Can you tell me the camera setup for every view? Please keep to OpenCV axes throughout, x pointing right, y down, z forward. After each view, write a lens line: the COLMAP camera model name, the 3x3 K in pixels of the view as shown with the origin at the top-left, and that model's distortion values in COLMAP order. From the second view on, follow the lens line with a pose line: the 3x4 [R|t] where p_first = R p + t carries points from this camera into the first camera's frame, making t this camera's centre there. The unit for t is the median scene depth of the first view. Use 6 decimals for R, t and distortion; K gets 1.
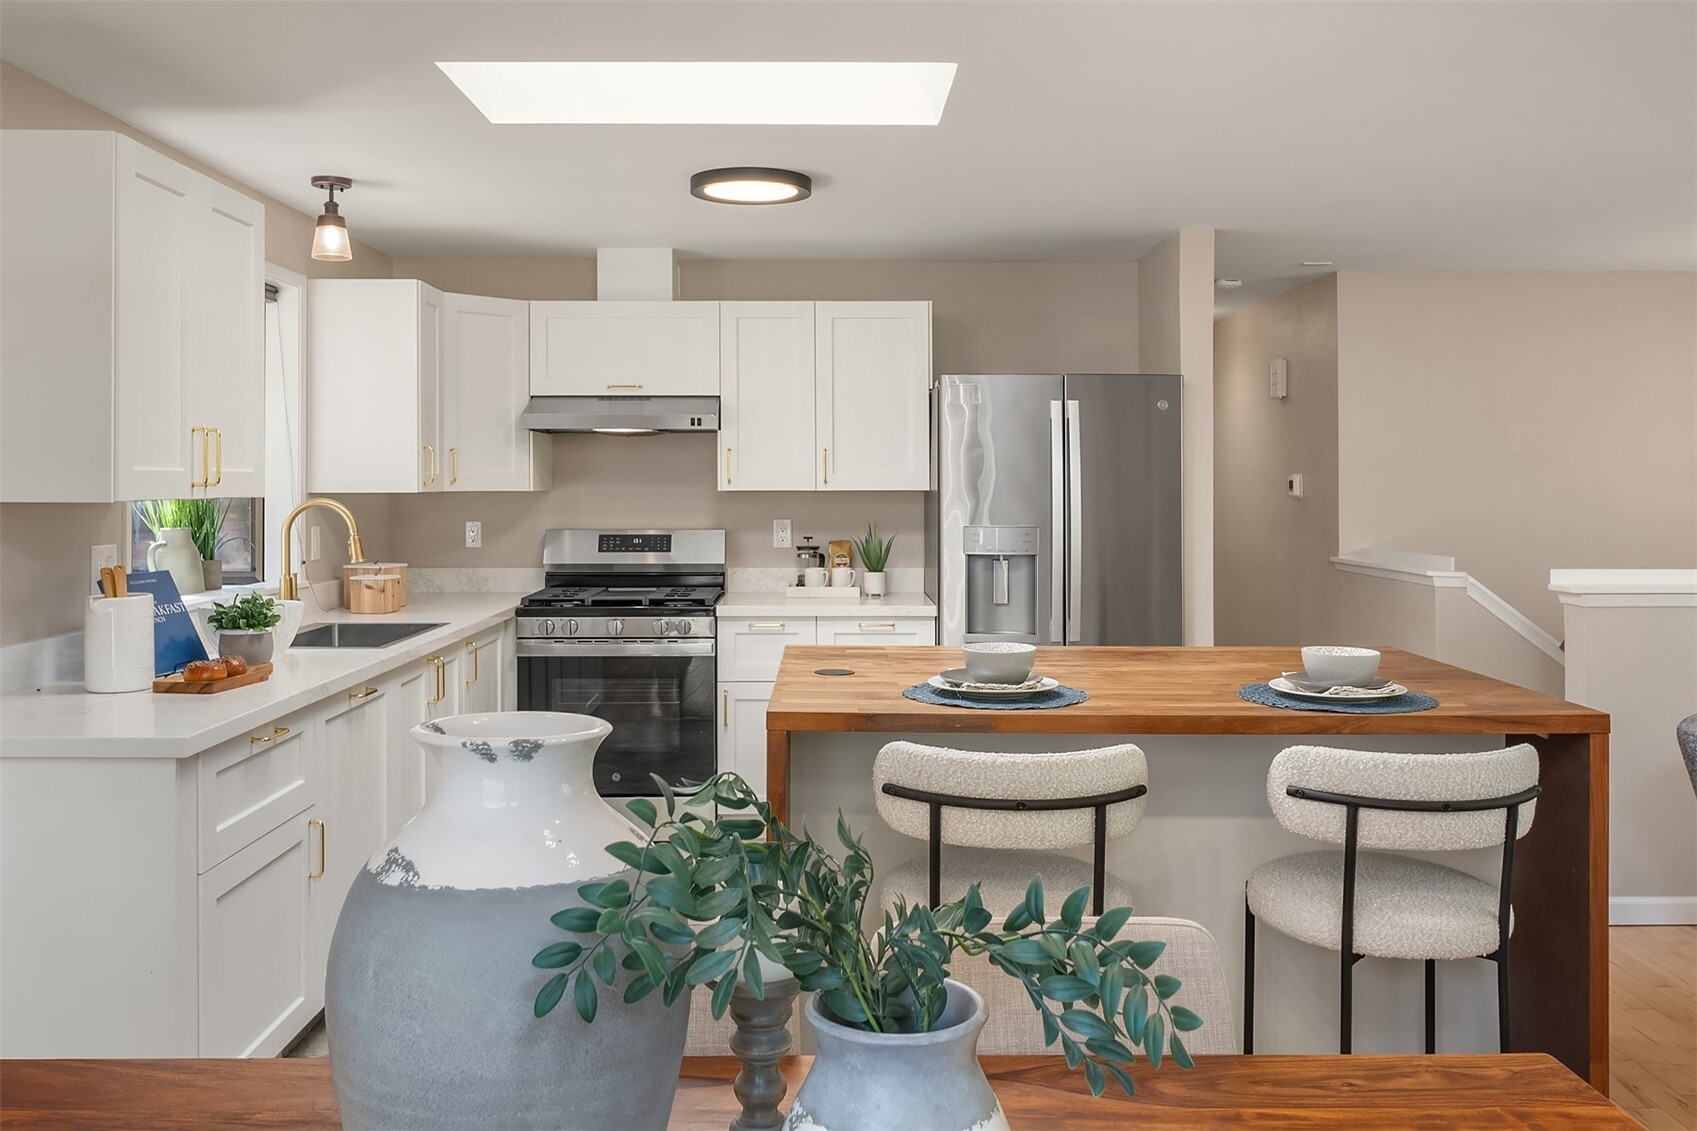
lens RADIAL K [[1411.8, 0, 840.0], [0, 1411.8, 501.8], [0, 0, 1]] dist [-0.004833, -0.000165]
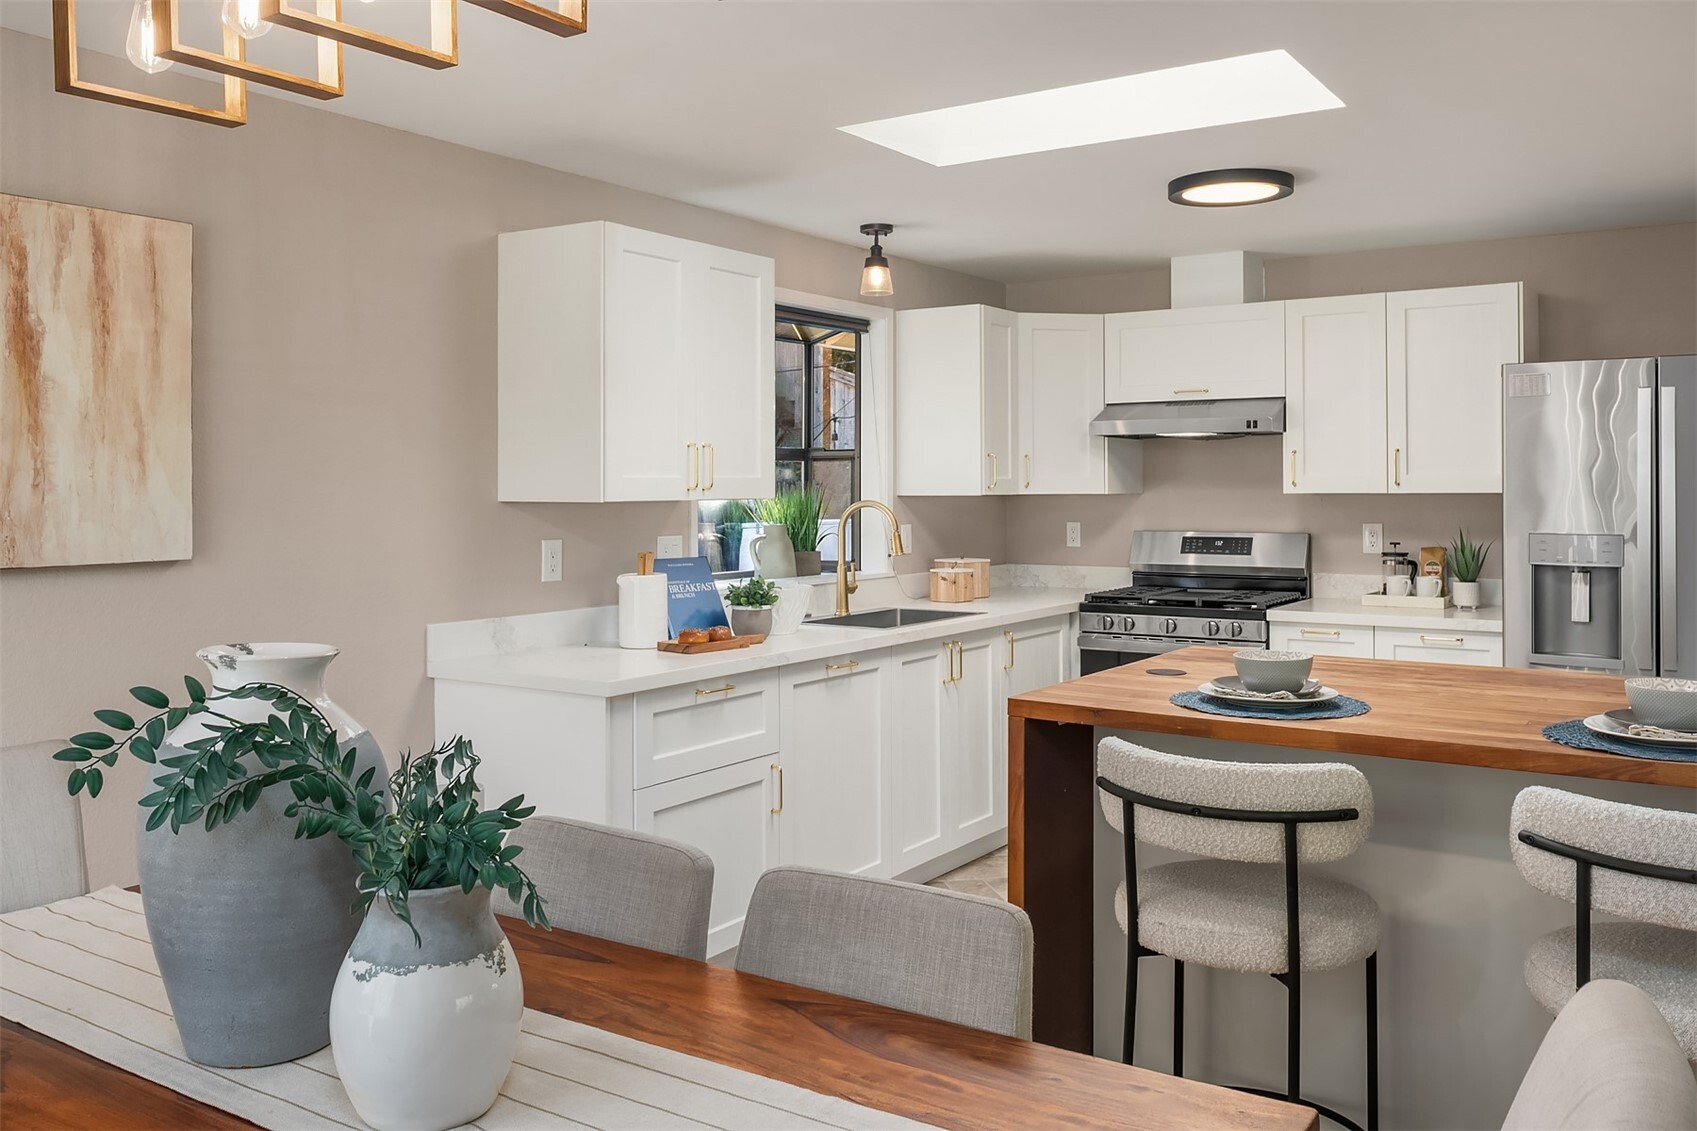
lens RADIAL K [[1411.8, 0, 854.3], [0, 1411.8, 470.4], [0, 0, 1]] dist [-0.004833, -0.000165]
pose [[0.831735, -0.008914, -0.555101, 0.231107], [-0.004603, 0.999726, -0.022951, 0.000023], [0.555154, 0.021644, 0.831466, 0.019344]]
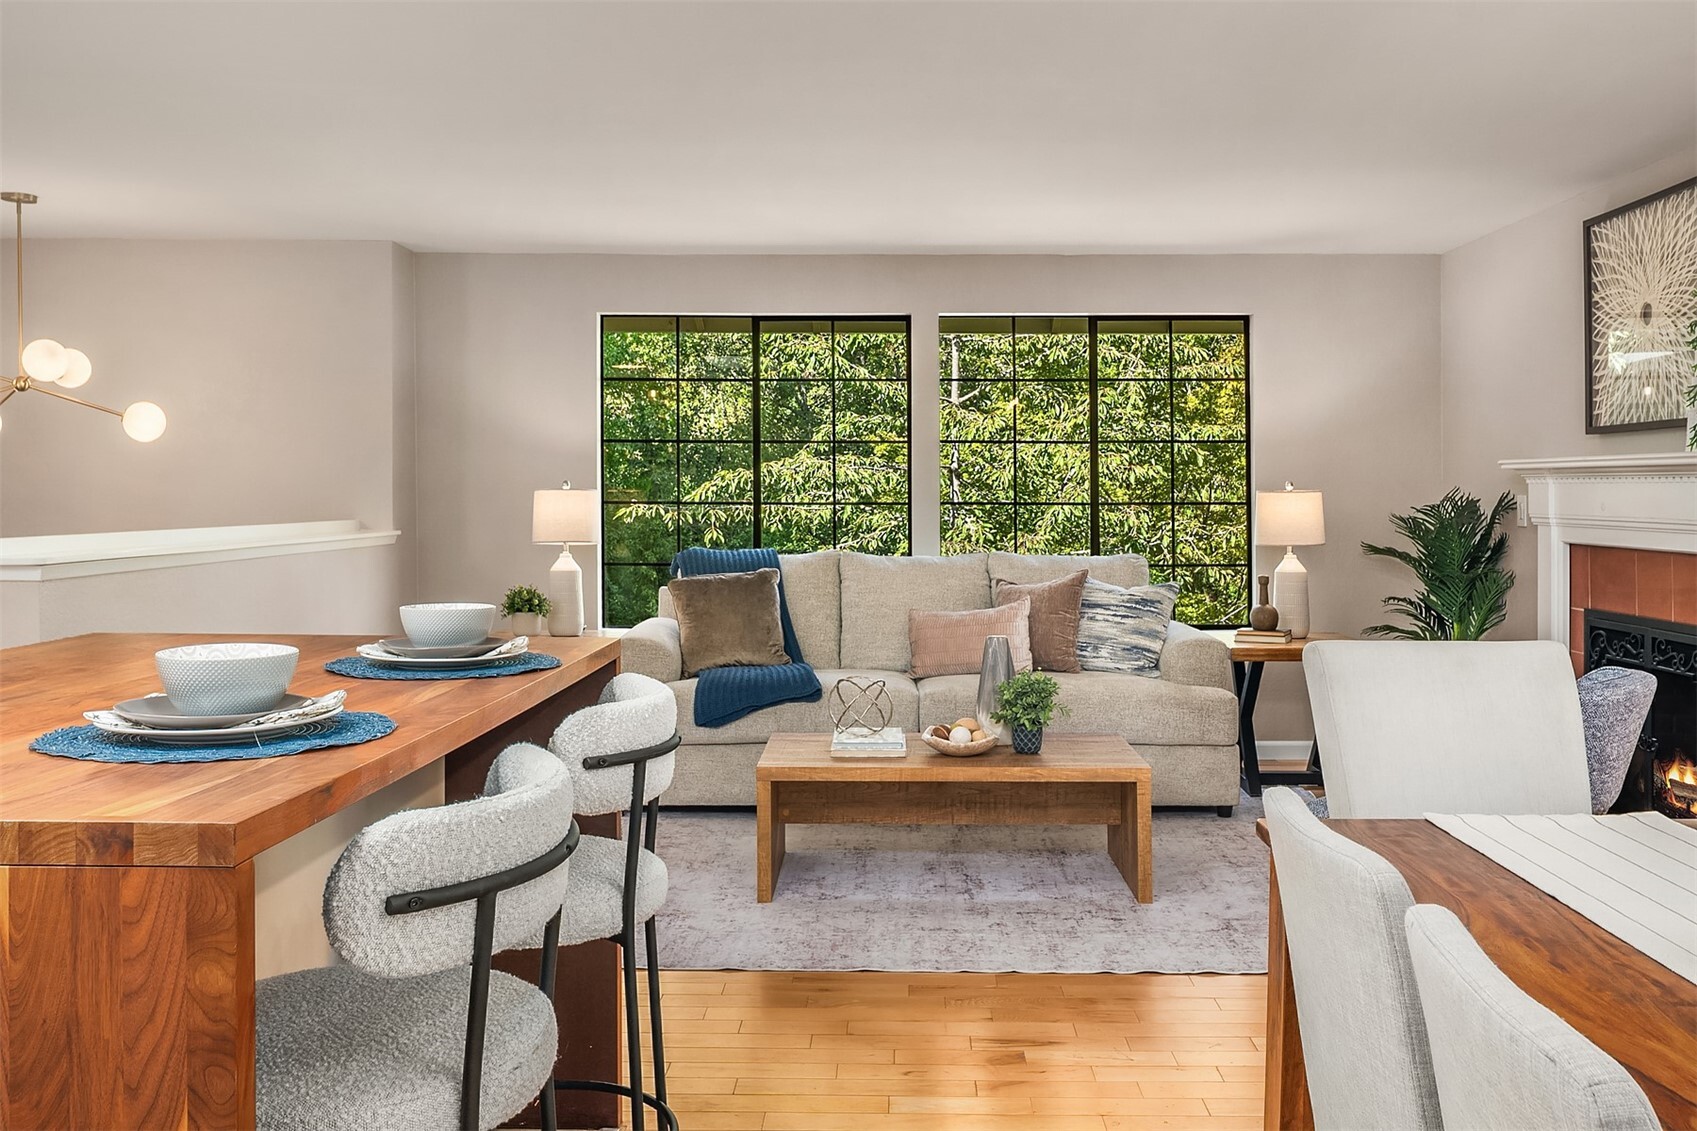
lens RADIAL K [[1411.8, 0, 905.5], [0, 1411.8, 482.4], [0, 0, 1]] dist [-0.004833, -0.000165]
pose [[0.008100, 0.006459, 0.999946, -0.256430], [0.011404, 0.999914, -0.006551, 0.023530], [-0.999902, 0.011457, 0.008025, 0.403555]]
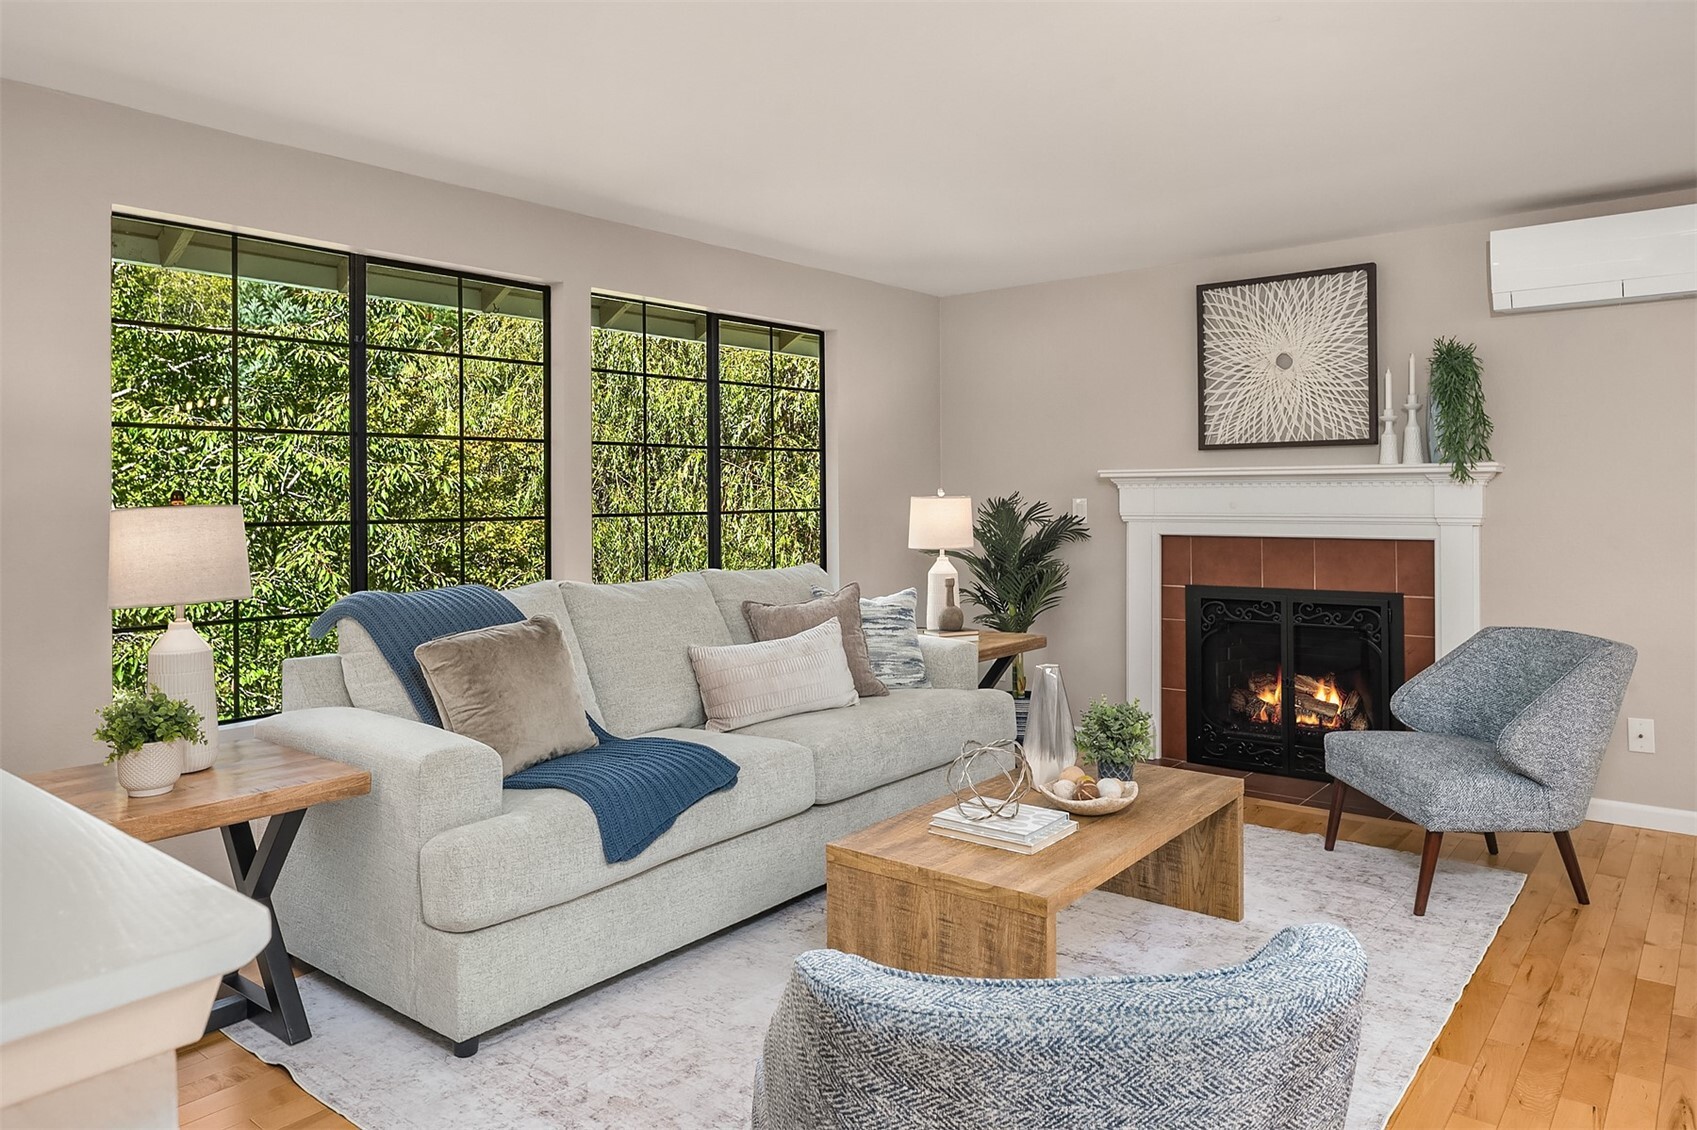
lens RADIAL K [[1098.0, 0, 858.9], [0, 1098.0, 491.9], [0, 0, 1]] dist [-0.000453, -0.006138]
pose [[-0.772546, 0.008341, 0.634904, 0.339333], [0.016954, 0.999828, 0.007495, 0.013653], [-0.634732, 0.016554, -0.772555, 0.890015]]
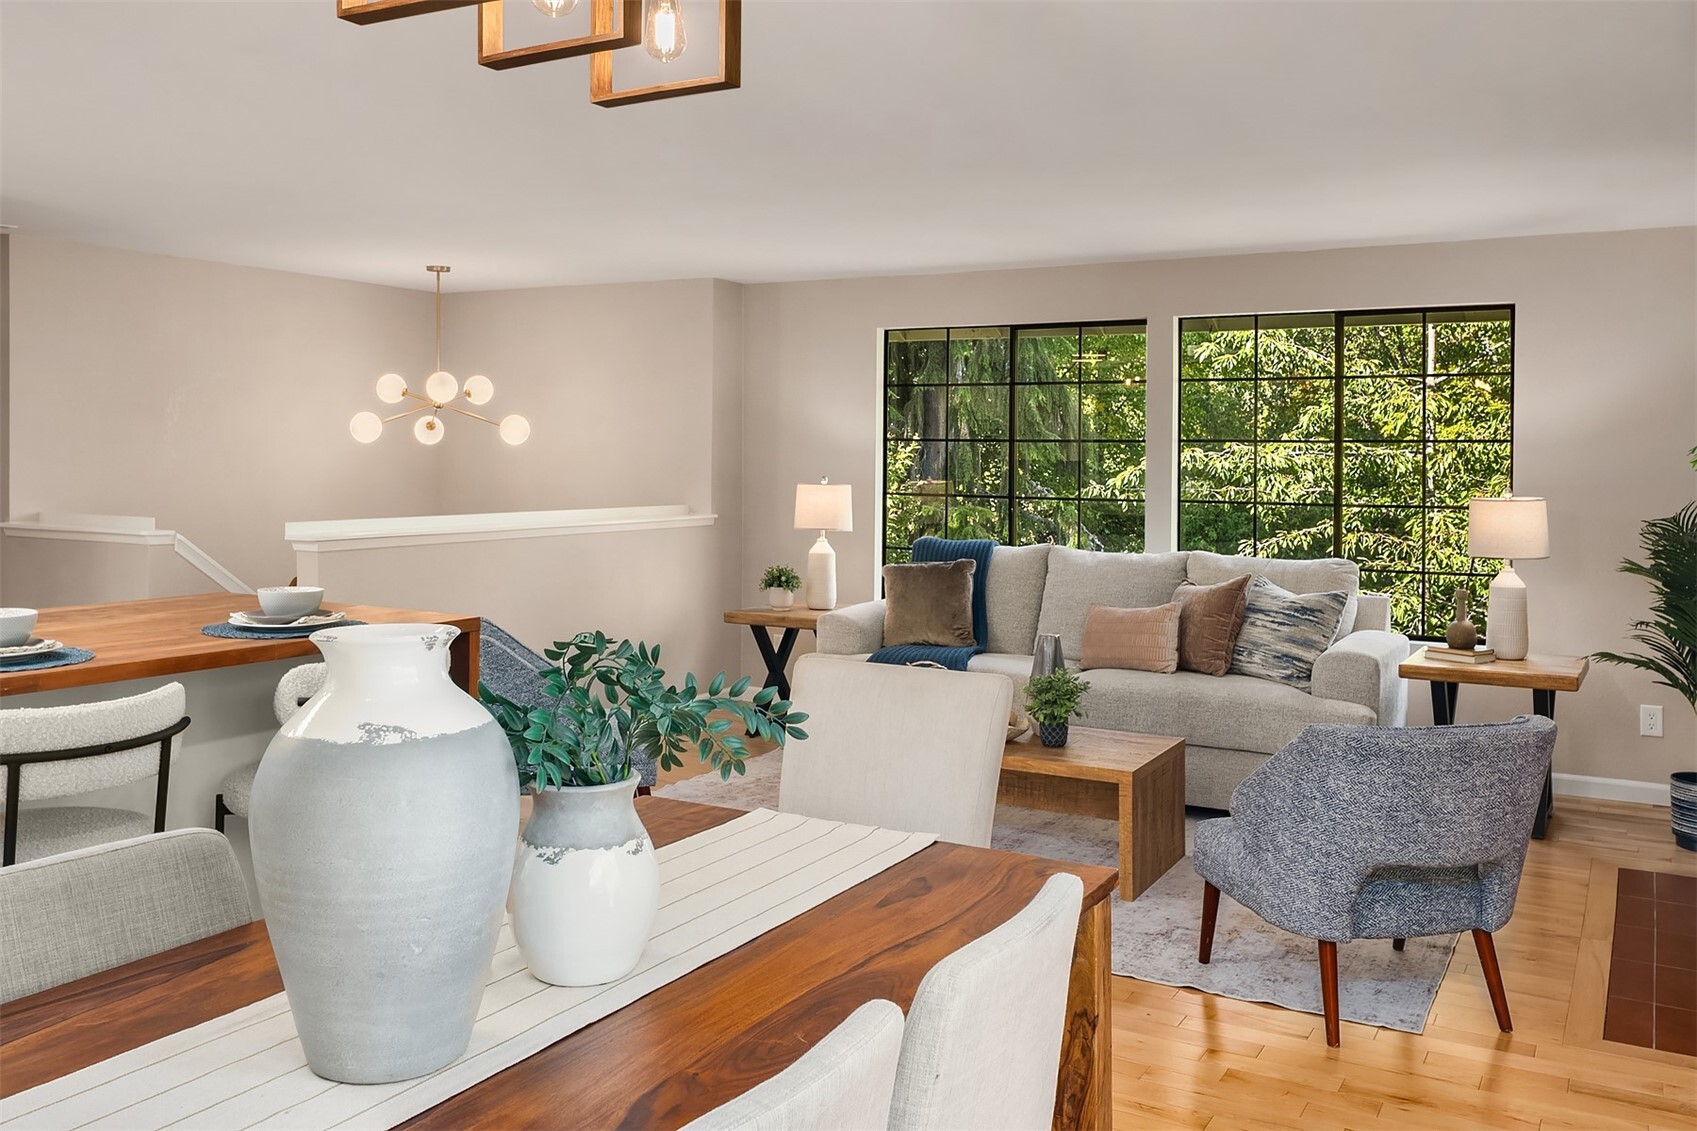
lens RADIAL K [[1411.8, 0, 863.0], [0, 1411.8, 469.6], [0, 0, 1]] dist [-0.004833, -0.000165]
pose [[0.501029, -0.005201, 0.865415, -0.247963], [0.003310, 0.999986, 0.004093, -0.000204], [-0.865424, 0.000813, 0.501039, -0.018182]]
